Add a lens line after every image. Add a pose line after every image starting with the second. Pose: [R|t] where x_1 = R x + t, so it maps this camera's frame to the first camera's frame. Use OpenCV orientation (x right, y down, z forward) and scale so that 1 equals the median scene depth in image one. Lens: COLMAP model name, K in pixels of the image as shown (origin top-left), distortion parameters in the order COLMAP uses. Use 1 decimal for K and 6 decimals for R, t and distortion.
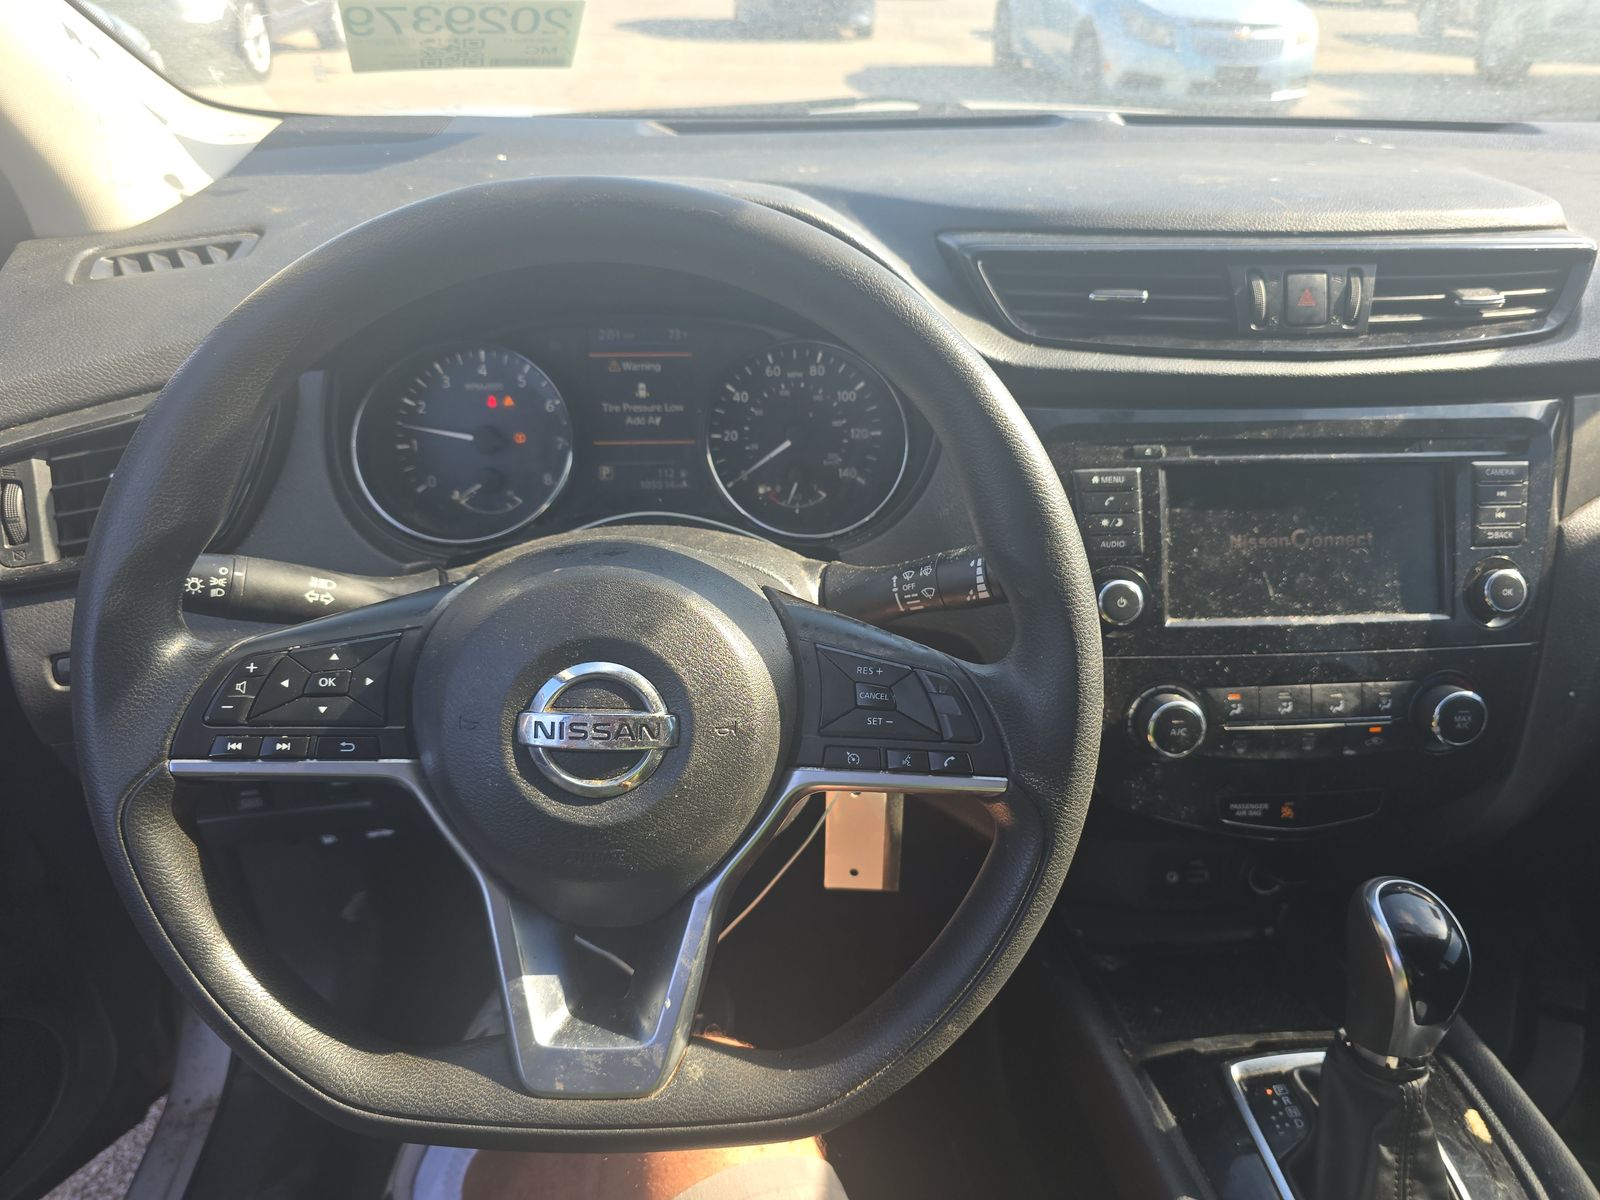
lens RADIAL K [[1095.1, 0, 792.0], [0, 1095.1, 605.2], [0, 0, 1]] dist [0.020900, -0.033613]
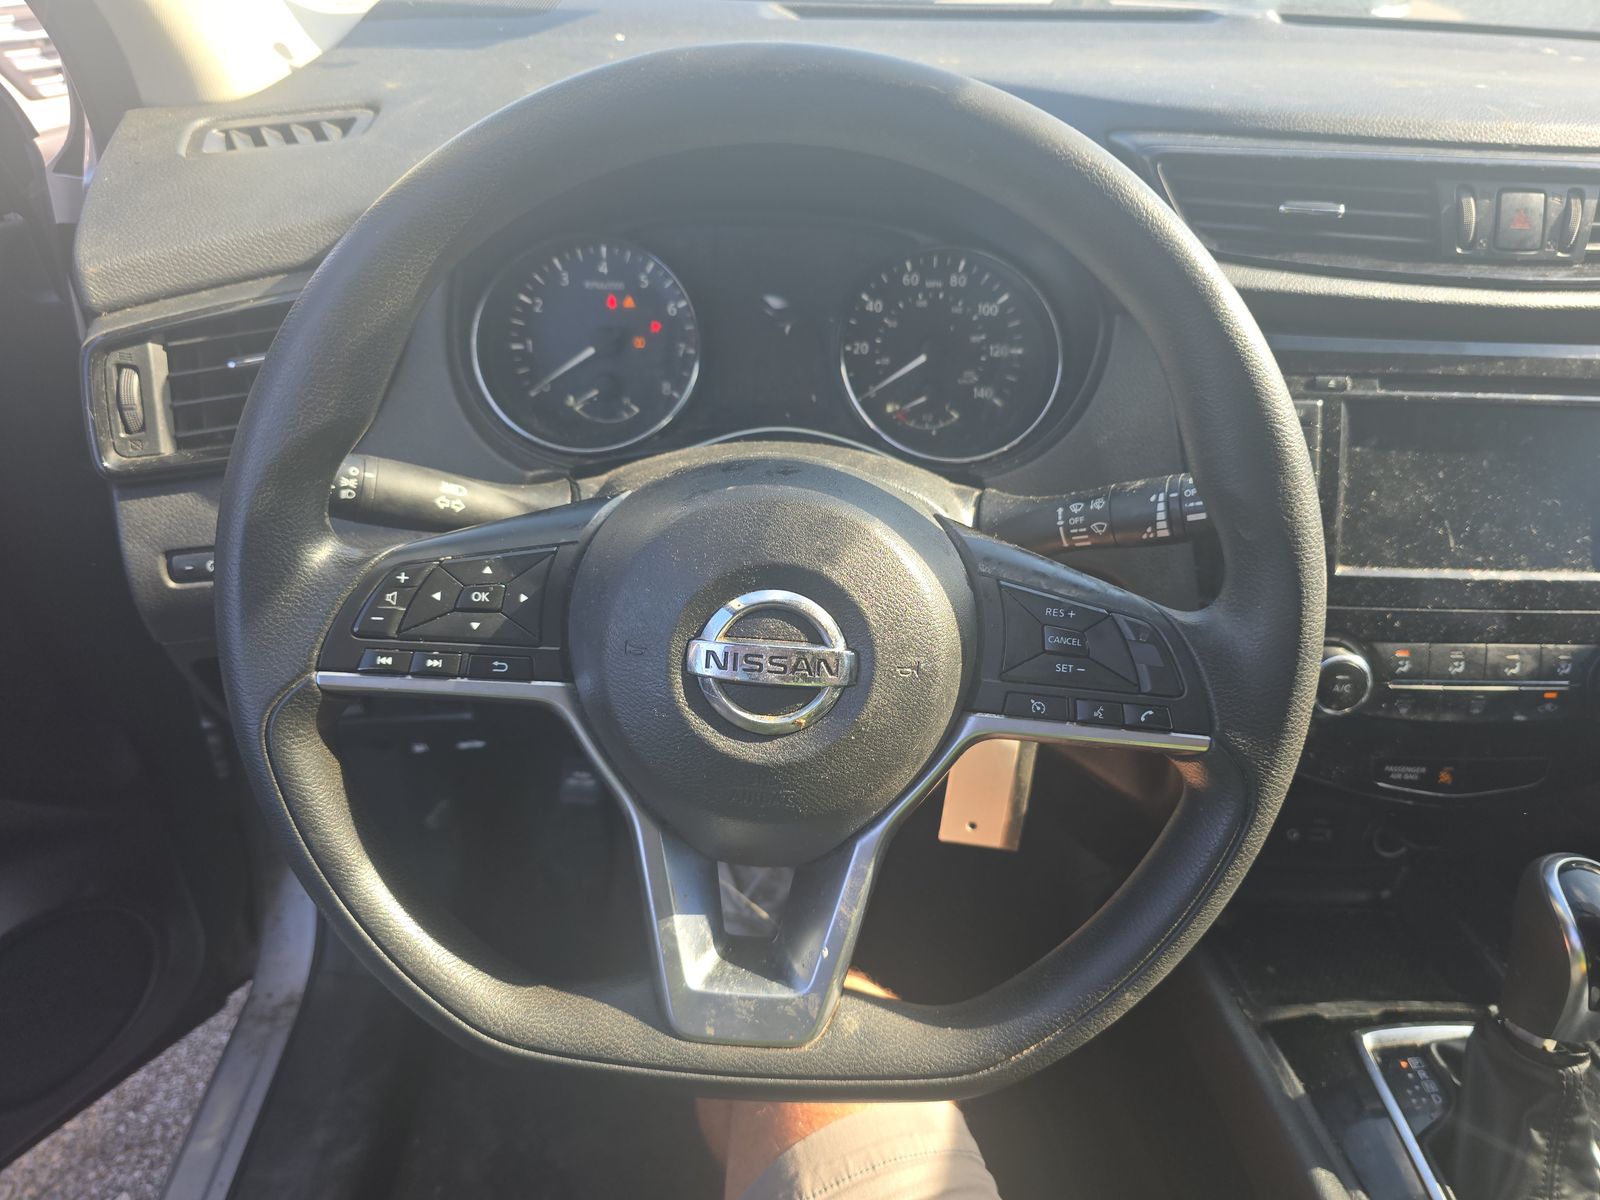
lens RADIAL K [[1095.1, 0, 787.0], [0, 1095.1, 602.1], [0, 0, 1]] dist [0.020900, -0.033613]
pose [[0.998260, 0.047561, -0.034843, -0.089217], [-0.044990, 0.996448, 0.071183, -0.002526], [0.038104, -0.069491, 0.996855, 0.054424]]
